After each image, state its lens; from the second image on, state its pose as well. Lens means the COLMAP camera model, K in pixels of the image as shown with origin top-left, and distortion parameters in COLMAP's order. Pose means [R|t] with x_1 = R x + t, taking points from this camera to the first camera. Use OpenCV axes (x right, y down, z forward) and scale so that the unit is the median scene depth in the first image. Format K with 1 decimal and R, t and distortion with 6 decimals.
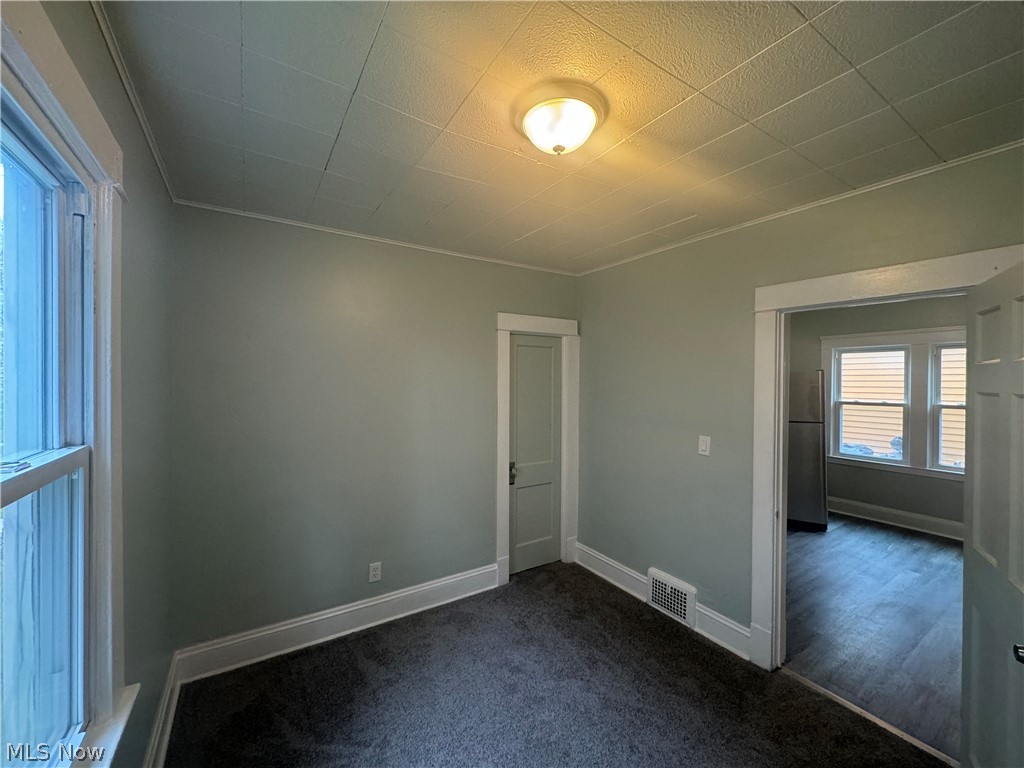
lens RADIAL K [[409.0, 0, 509.3], [0, 409.0, 383.5], [0, 0, 1]] dist [-0.001412, 0.000574]
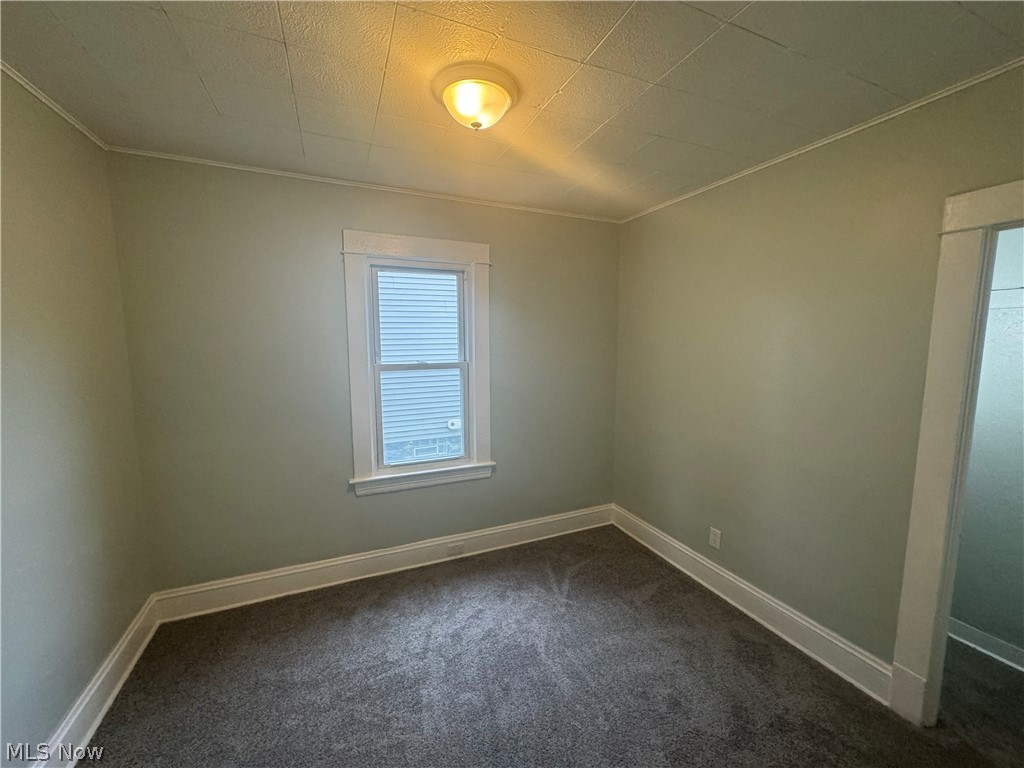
lens RADIAL K [[409.0, 0, 514.6], [0, 409.0, 384.2], [0, 0, 1]] dist [-0.001412, 0.000574]
pose [[-0.155572, 0.107646, -0.981942, 0.569570], [-0.003975, 0.993968, 0.109594, -0.003784], [0.987817, 0.020953, -0.154205, 0.584824]]
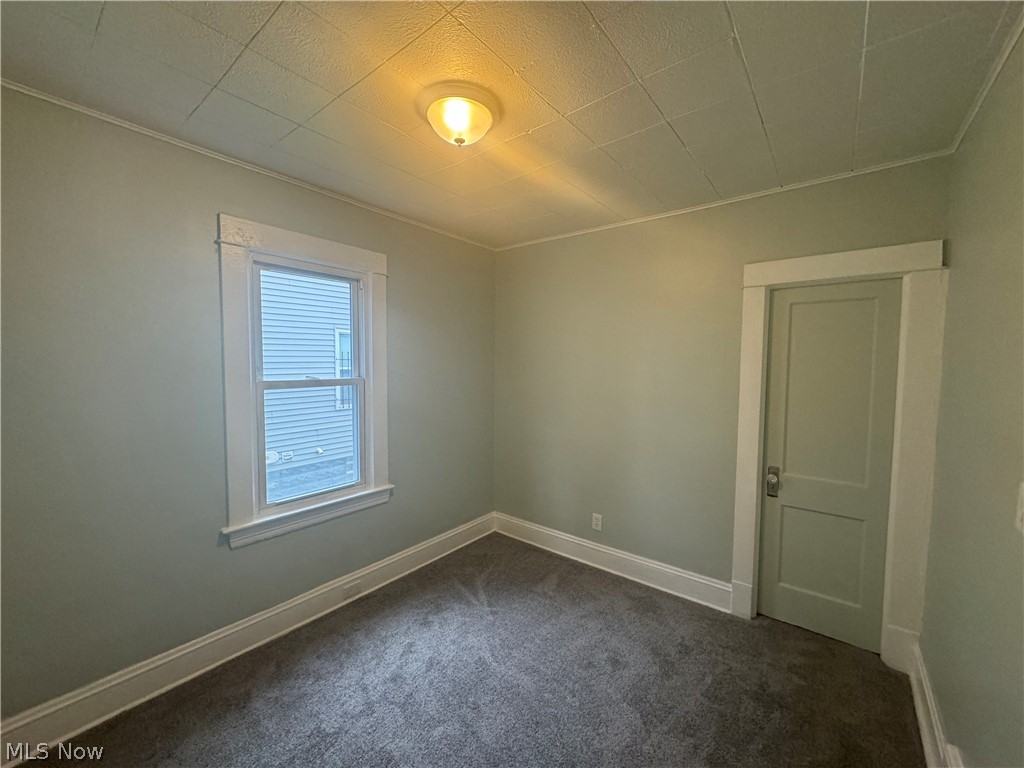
lens RADIAL K [[409.0, 0, 513.8], [0, 409.0, 384.6], [0, 0, 1]] dist [-0.001412, 0.000574]
pose [[0.326104, 0.053777, -0.943803, 0.575400], [-0.011301, 0.998531, 0.052990, 0.013966], [0.945266, -0.006614, 0.326233, 0.351798]]
